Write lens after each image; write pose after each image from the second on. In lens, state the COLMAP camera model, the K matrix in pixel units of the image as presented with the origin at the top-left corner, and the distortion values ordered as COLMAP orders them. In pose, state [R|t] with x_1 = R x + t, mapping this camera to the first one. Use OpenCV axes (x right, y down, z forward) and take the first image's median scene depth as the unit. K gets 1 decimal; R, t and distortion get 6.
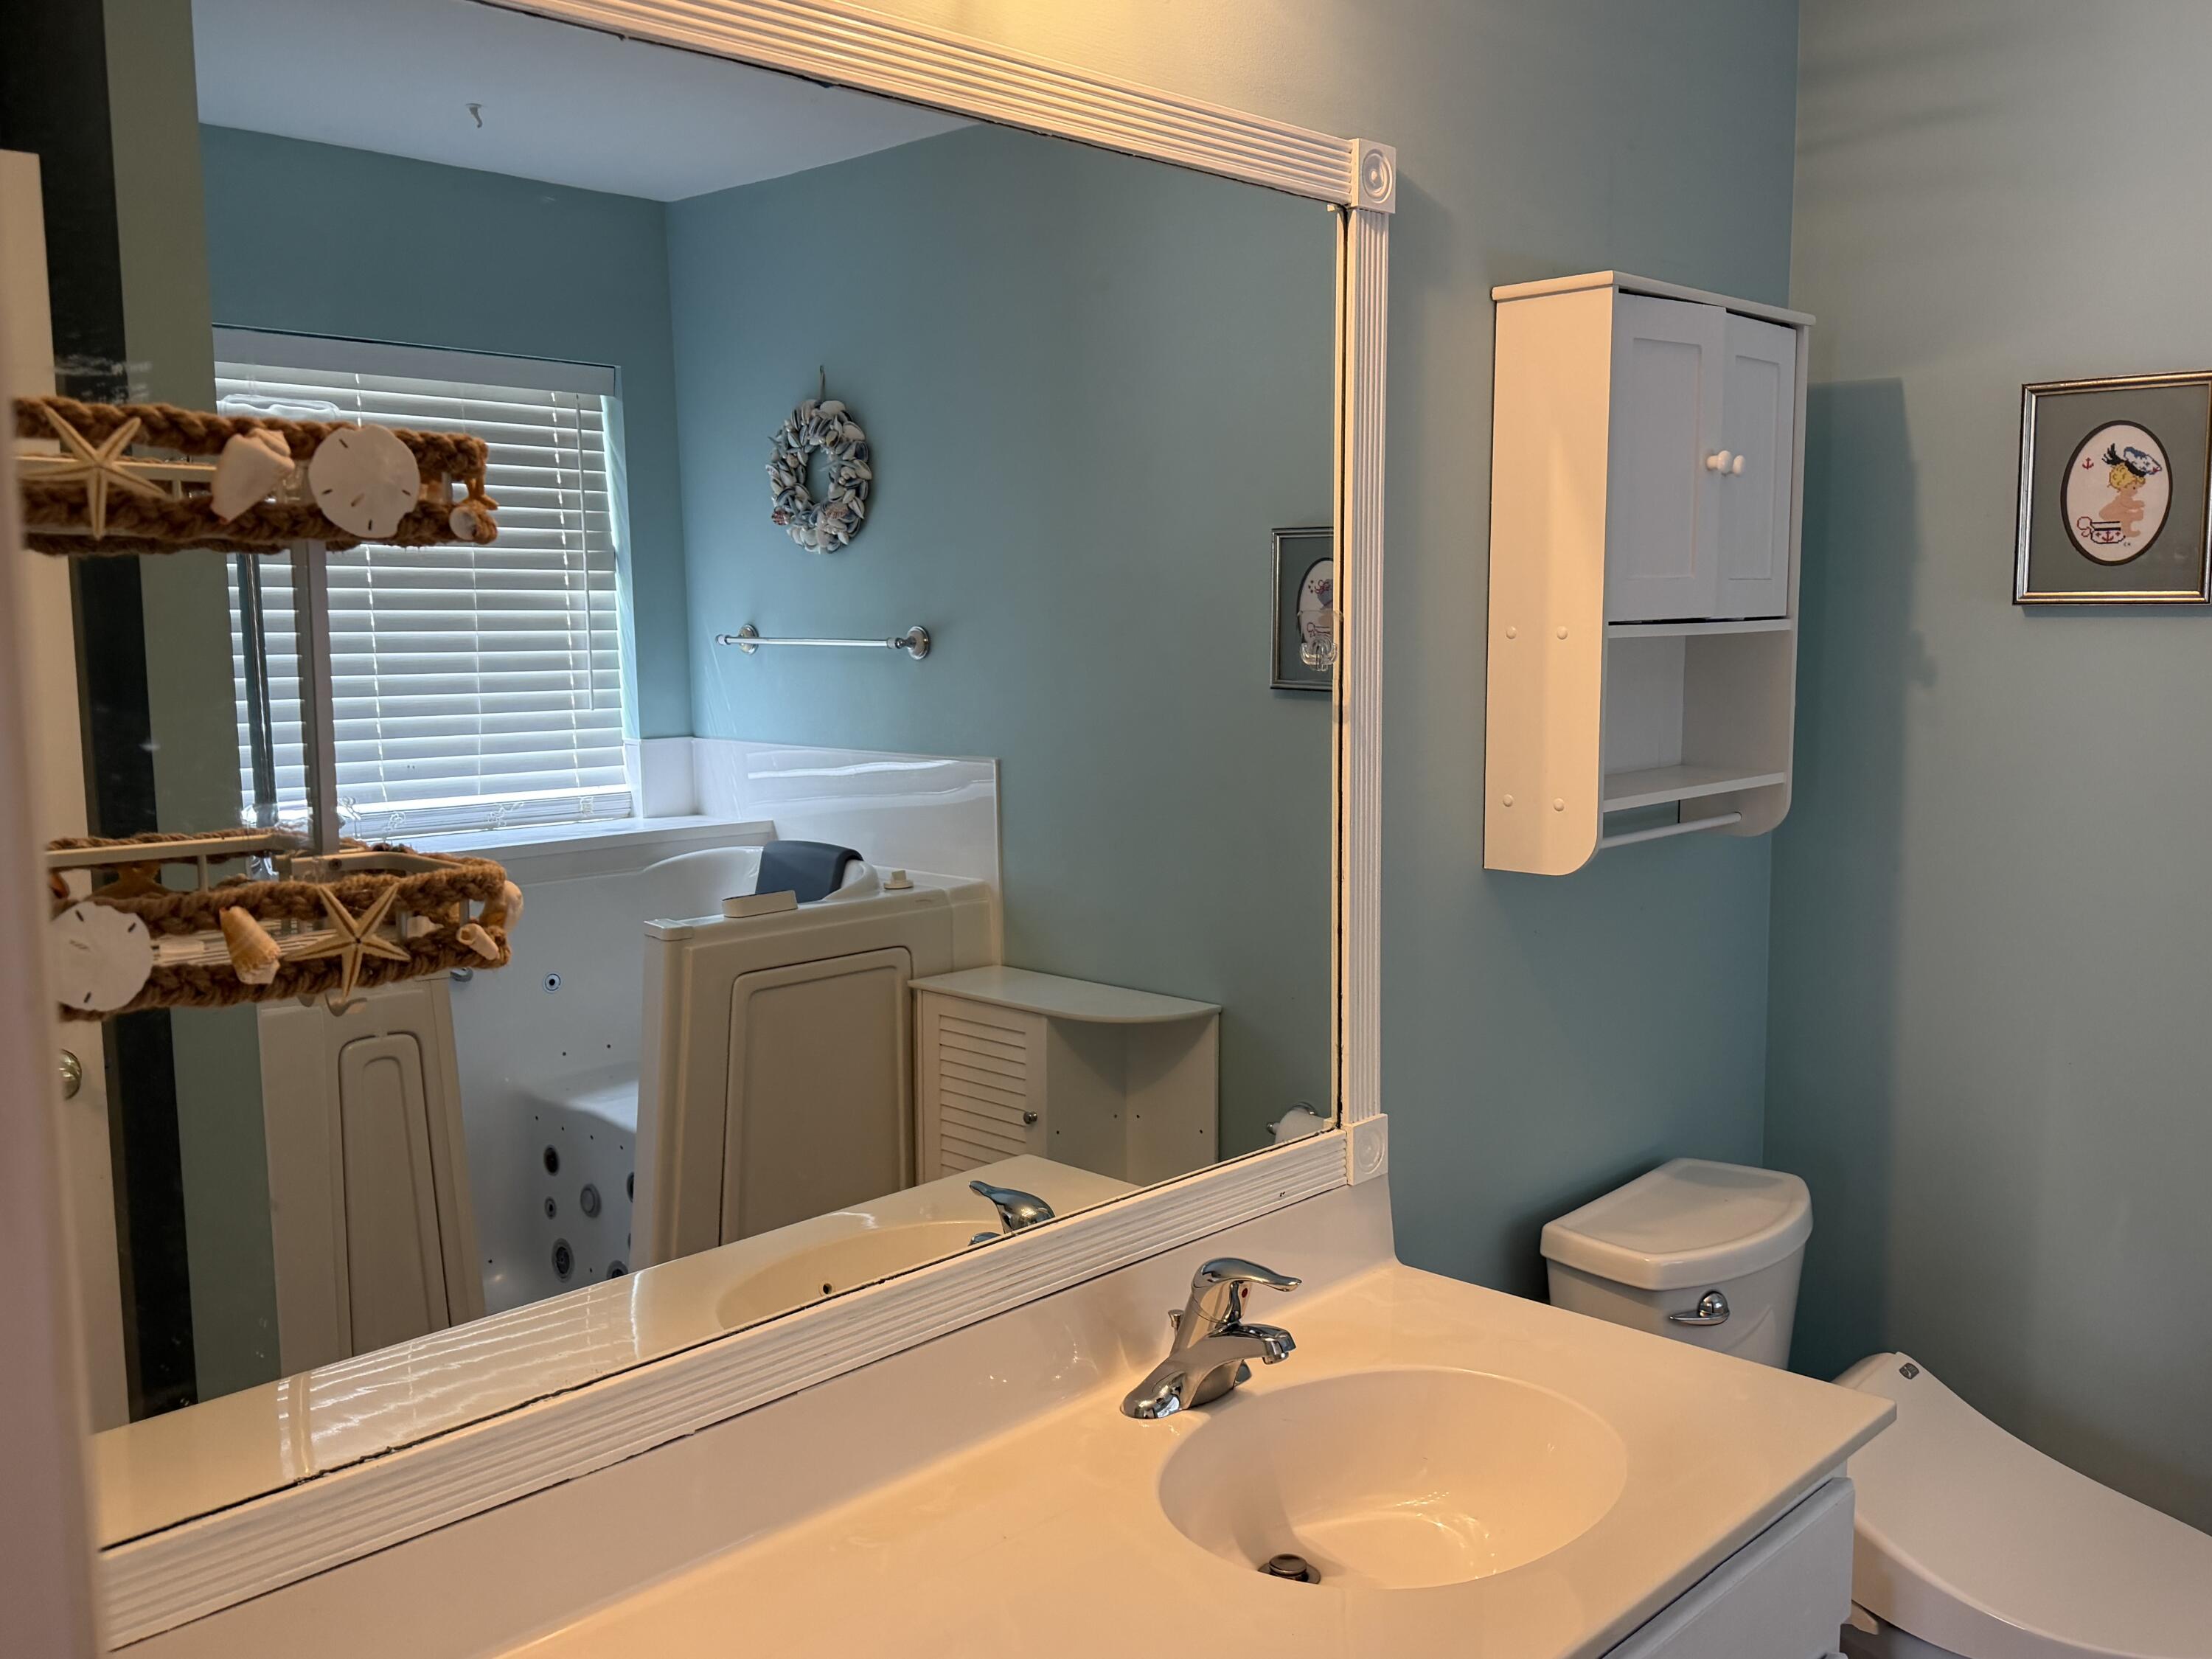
lens RADIAL K [[1890.0, 0, 1118.2], [0, 1890.0, 844.3], [0, 0, 1]] dist [0.208148, -0.407792]
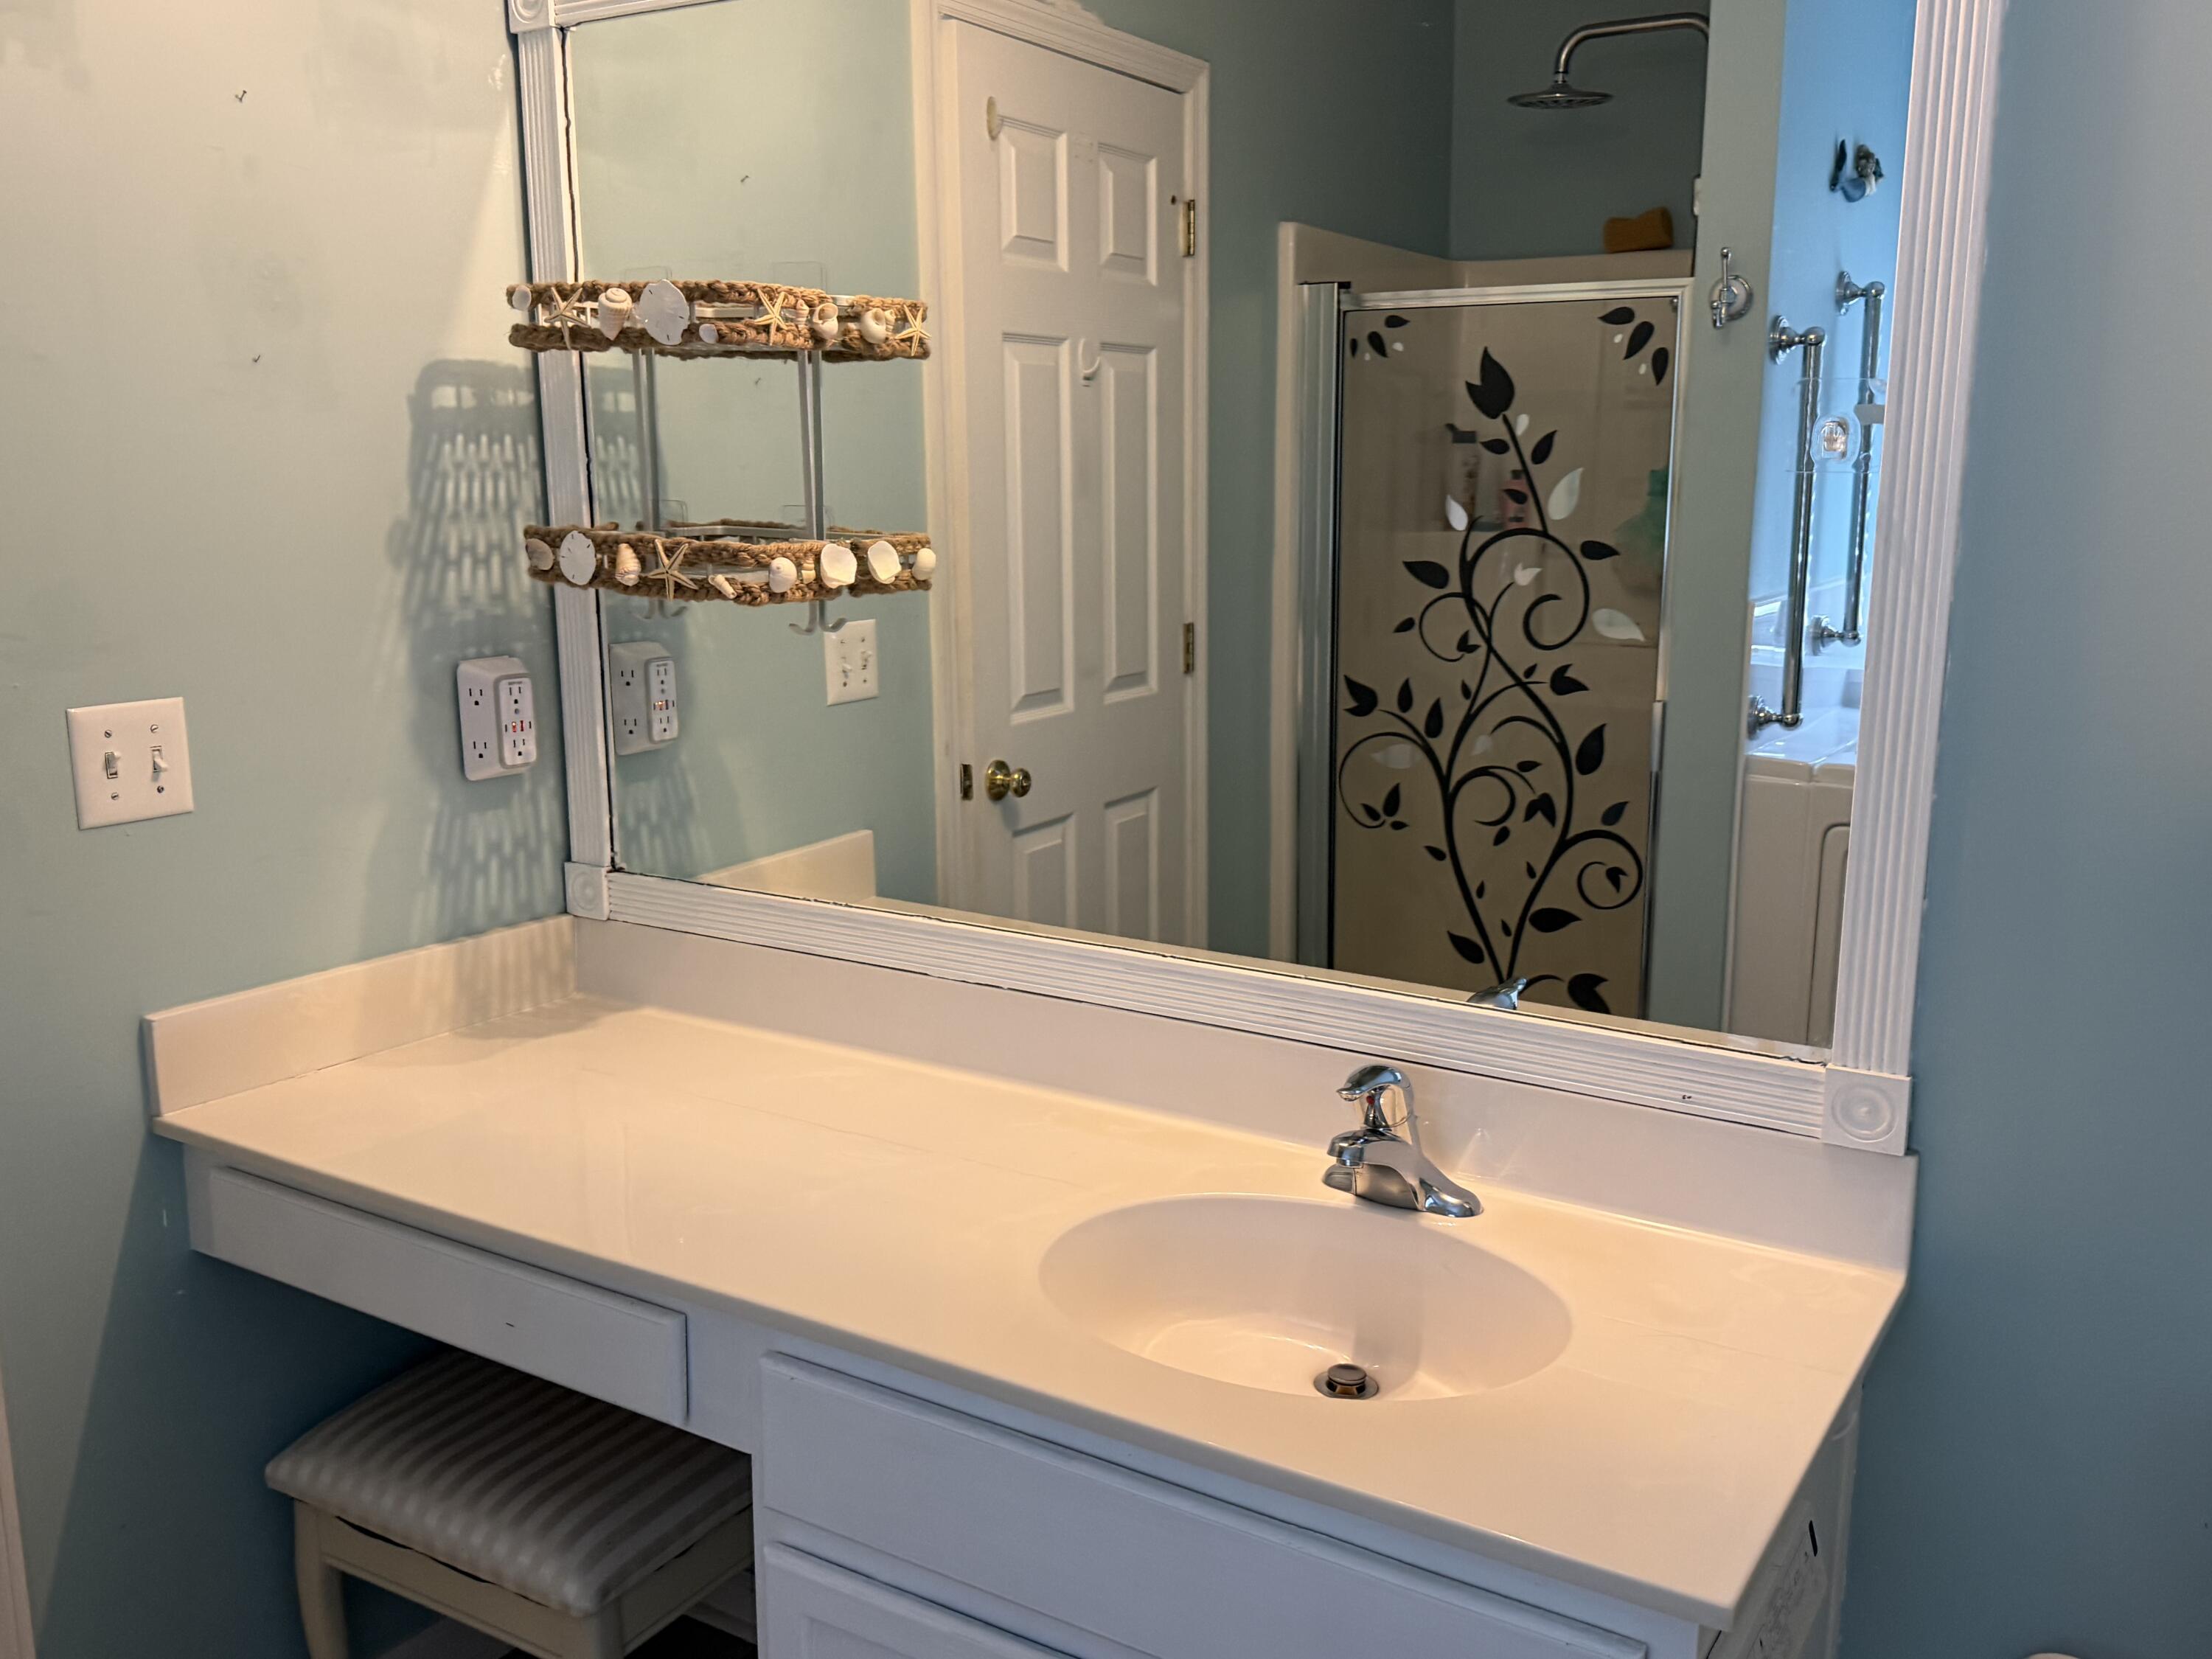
lens RADIAL K [[1890.0, 0, 1118.2], [0, 1890.0, 844.3], [0, 0, 1]] dist [0.208148, -0.407792]
pose [[0.216189, 0.203743, -0.954857, 1.468028], [-0.130305, 0.975256, 0.178594, -0.076752], [0.967617, 0.085813, 0.237388, 0.987388]]
